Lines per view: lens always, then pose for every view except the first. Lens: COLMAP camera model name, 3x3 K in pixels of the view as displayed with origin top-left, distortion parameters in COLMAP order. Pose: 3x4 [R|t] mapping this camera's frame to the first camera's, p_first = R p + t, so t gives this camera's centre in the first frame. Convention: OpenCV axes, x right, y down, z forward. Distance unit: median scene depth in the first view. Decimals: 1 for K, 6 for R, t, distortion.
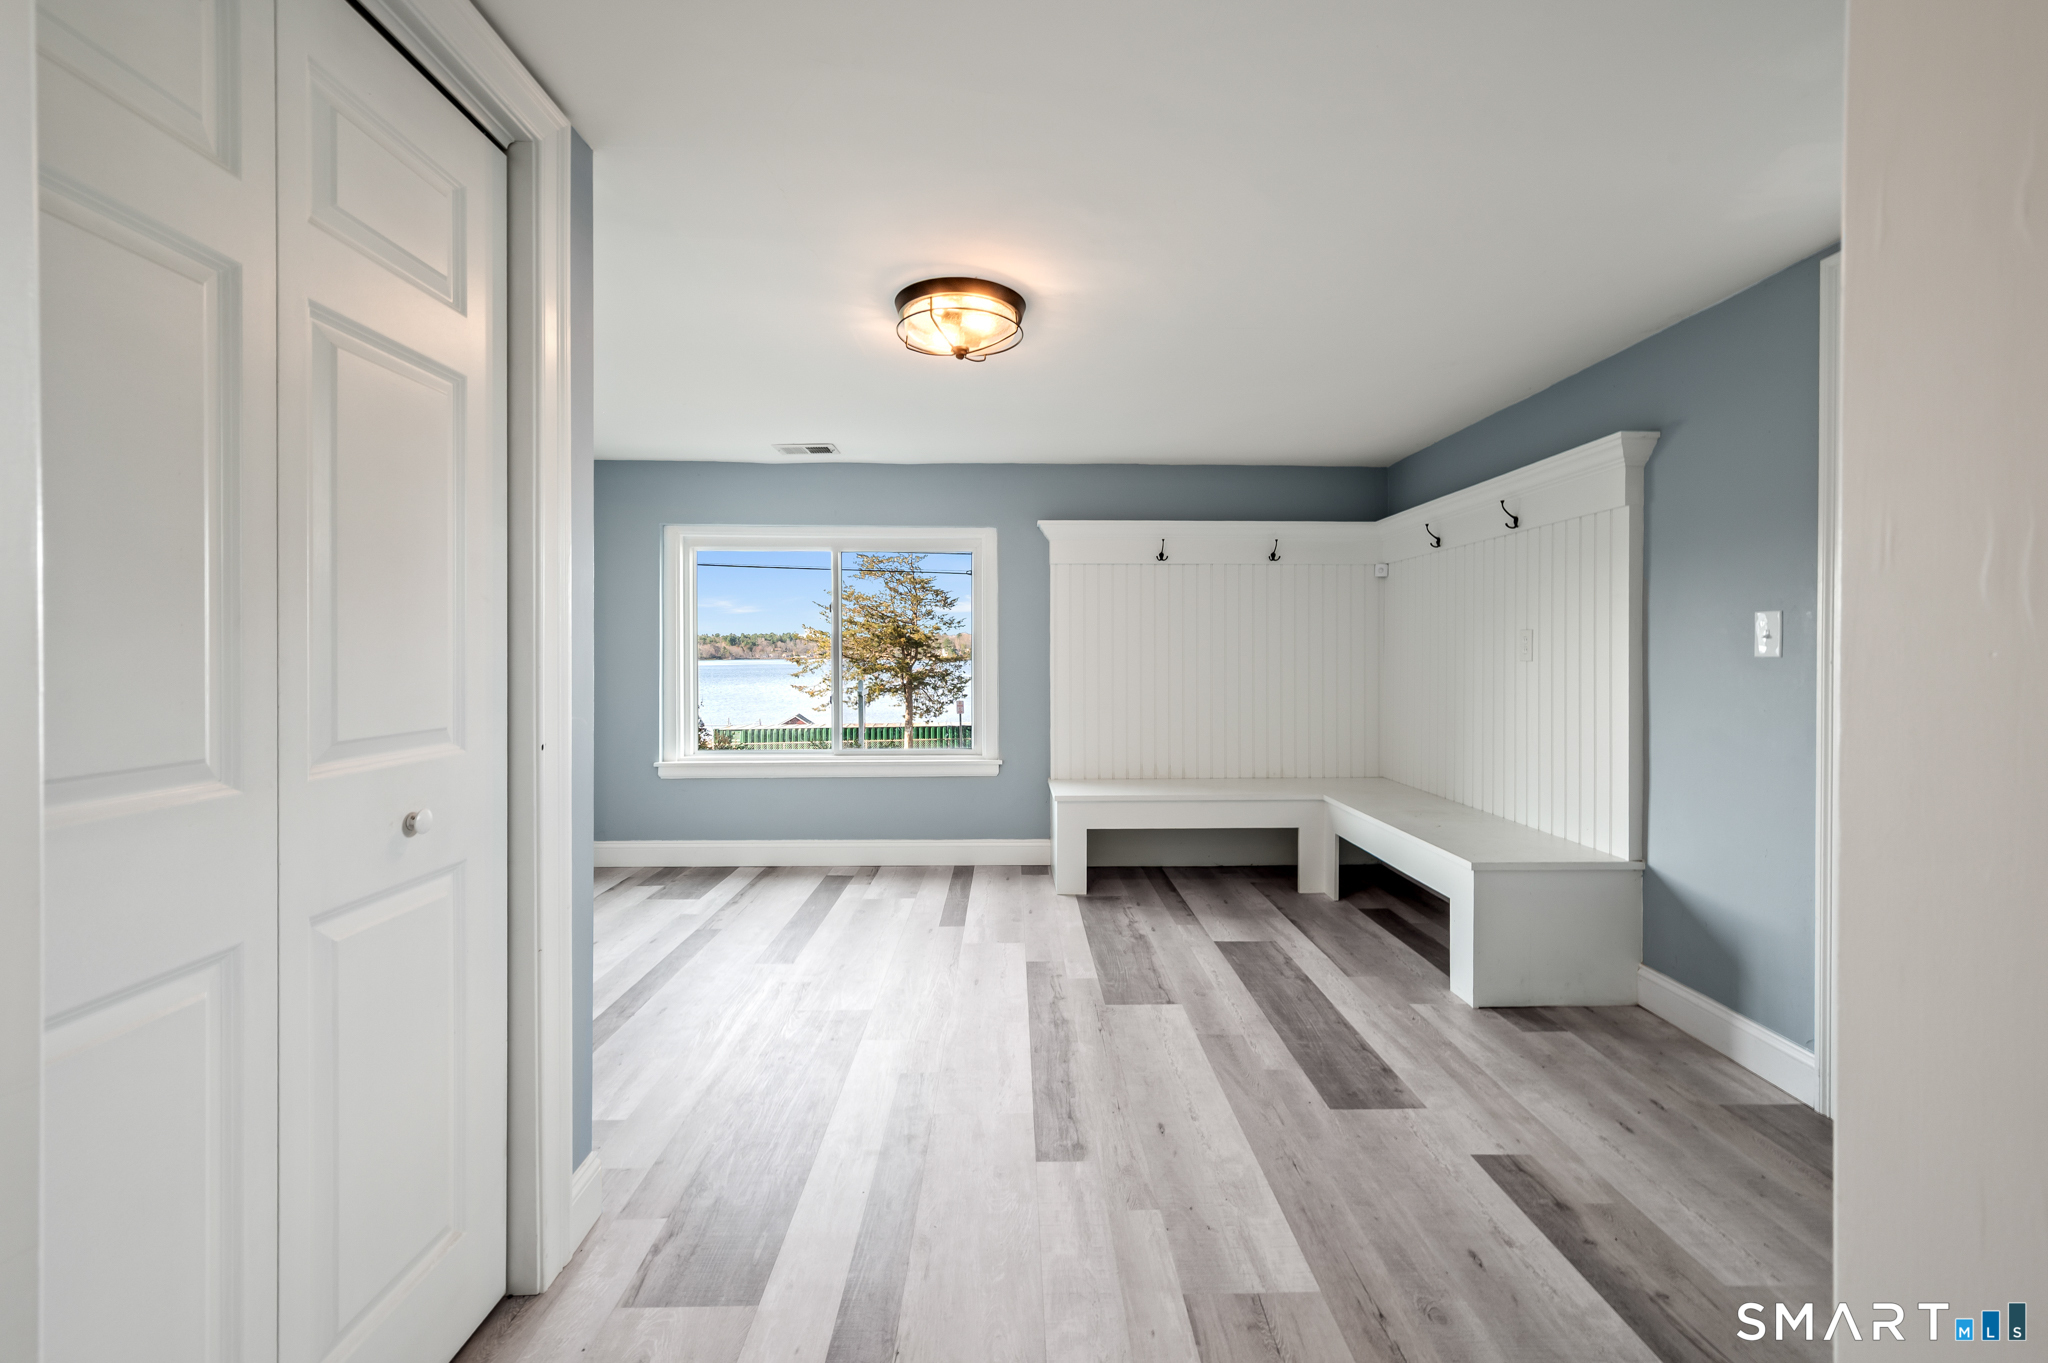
lens RADIAL K [[839.6, 0, 1025.8], [0, 839.6, 652.1], [0, 0, 1]] dist [-0.000379, 0.001026]
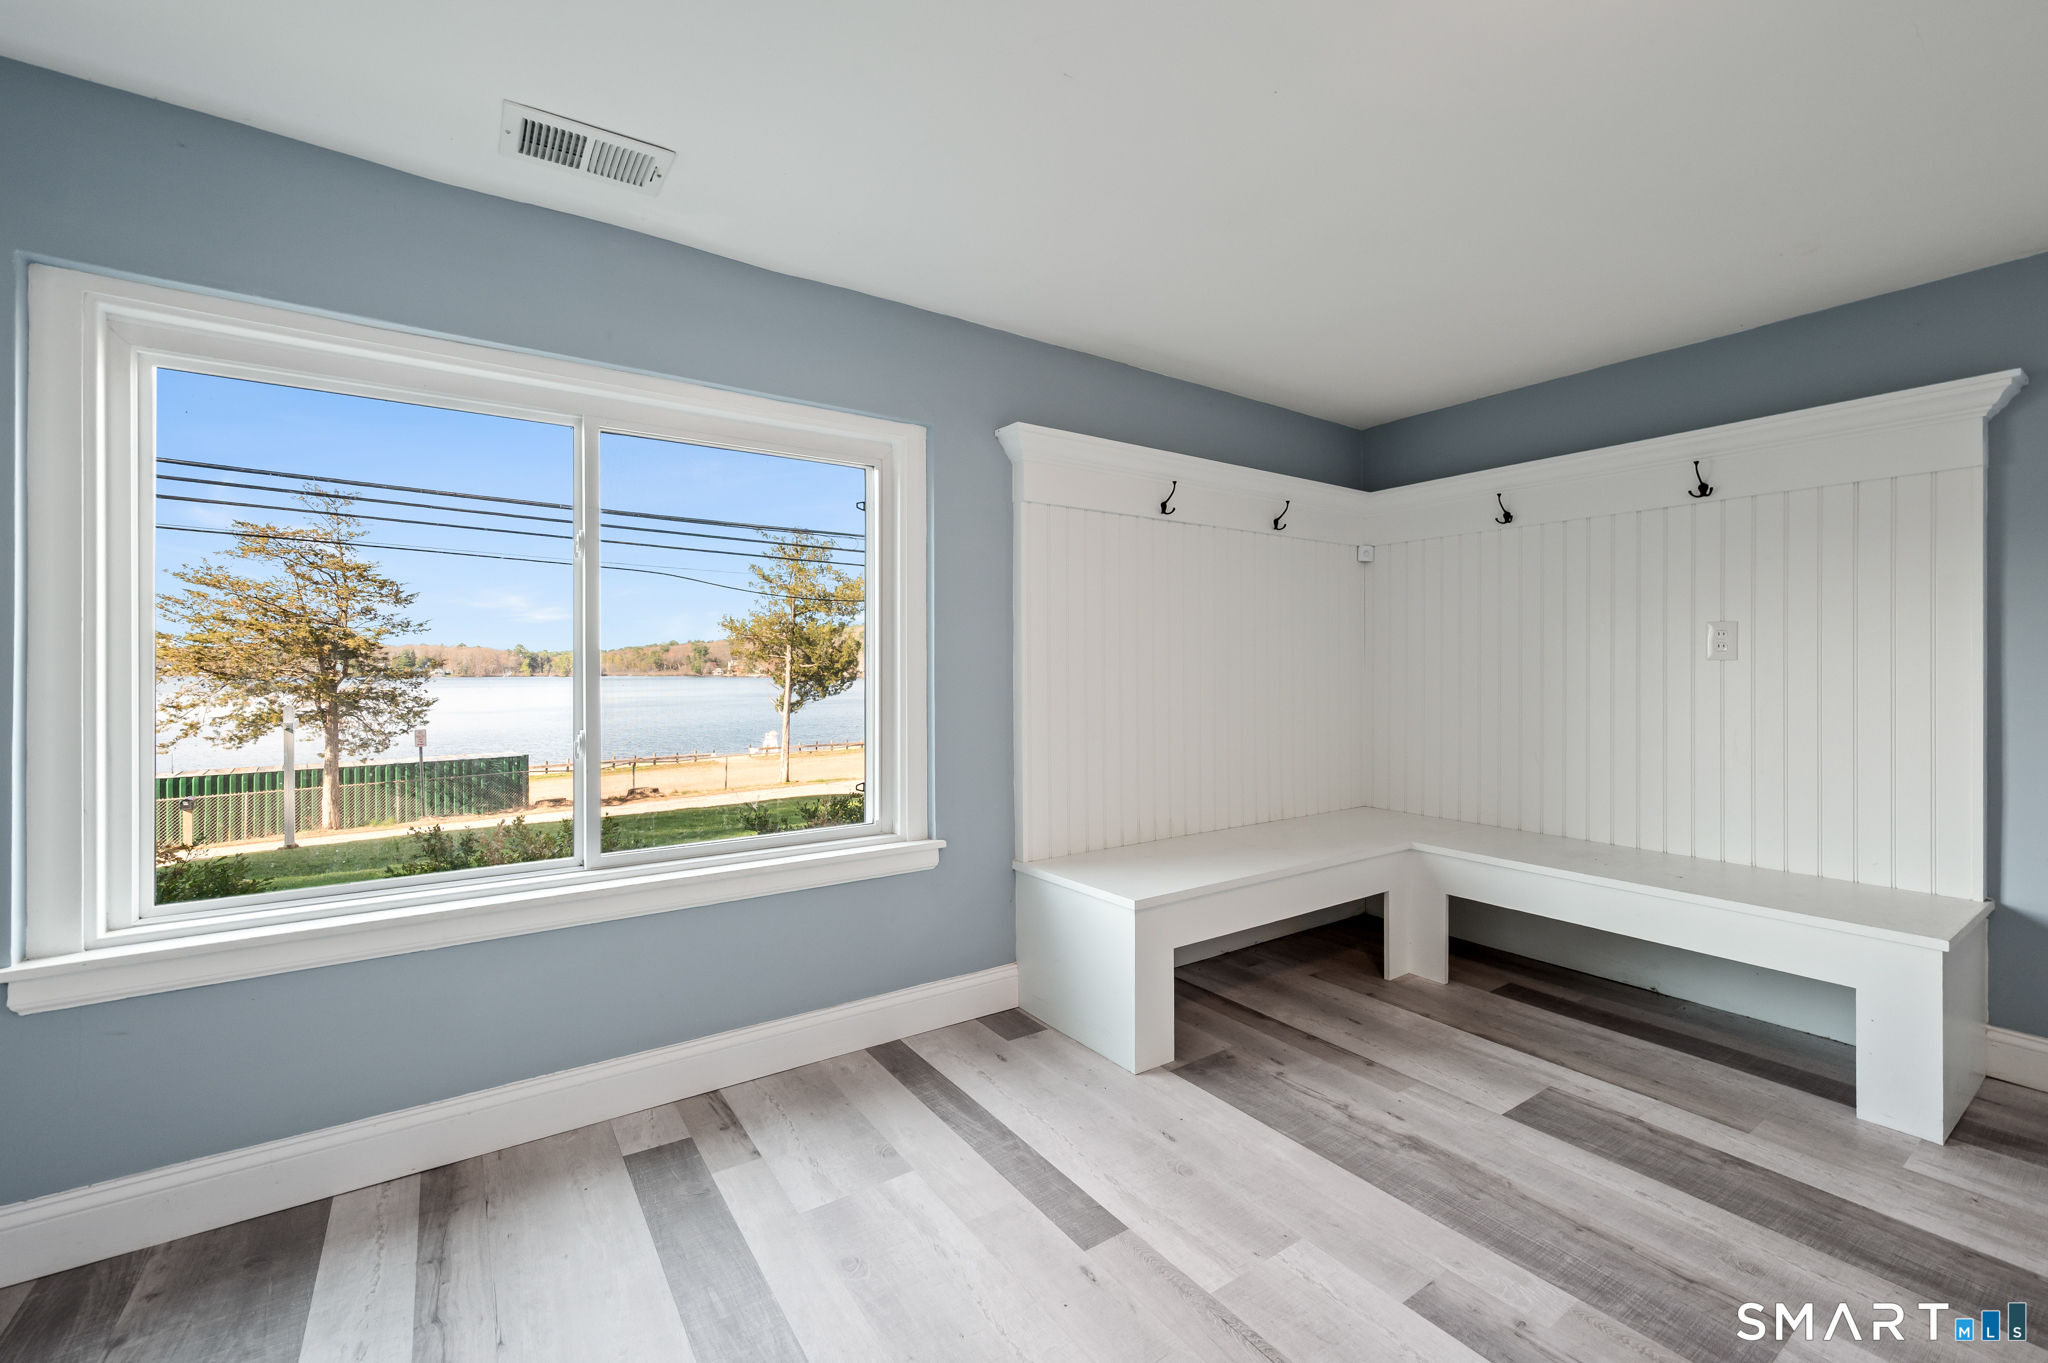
lens RADIAL K [[839.6, 0, 1053.8], [0, 839.6, 656.5], [0, 0, 1]] dist [-0.000379, 0.001026]
pose [[0.825458, 0.007174, 0.564418, -0.328139], [-0.000397, 0.999926, -0.012130, 0.015162], [-0.564464, 0.009789, 0.825400, 0.564985]]
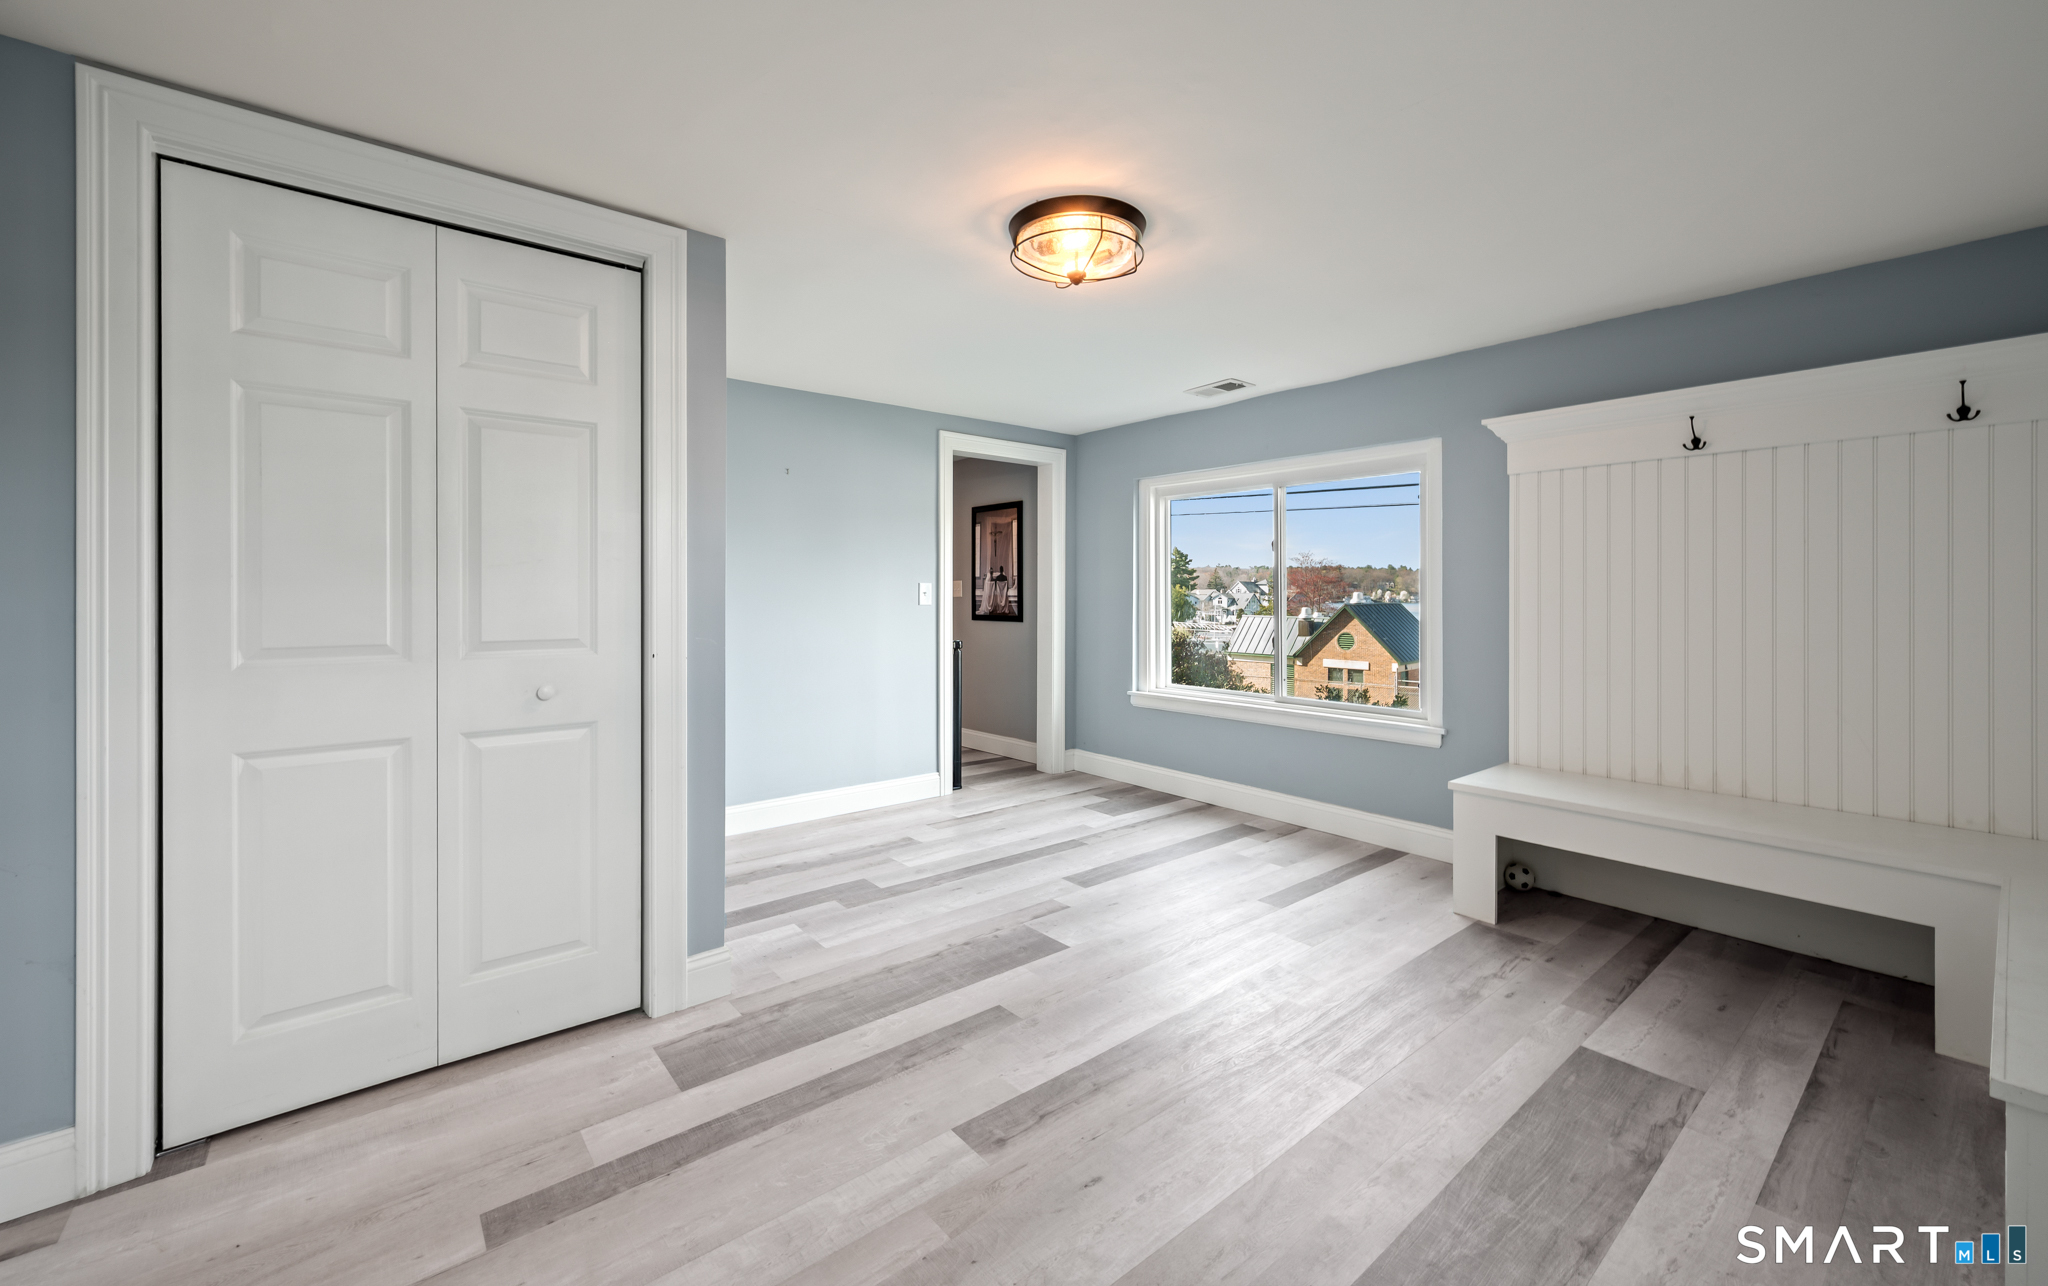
lens RADIAL K [[816.0, 0, 1017.0], [0, 816.0, 587.7], [0, 0, 1]] dist [-0.000438, 0.000130]
pose [[0.624014, -0.000852, -0.781413, 0.370368], [-0.003536, 0.999986, -0.003914, -0.002423], [0.781406, 0.005206, 0.624002, 0.225418]]
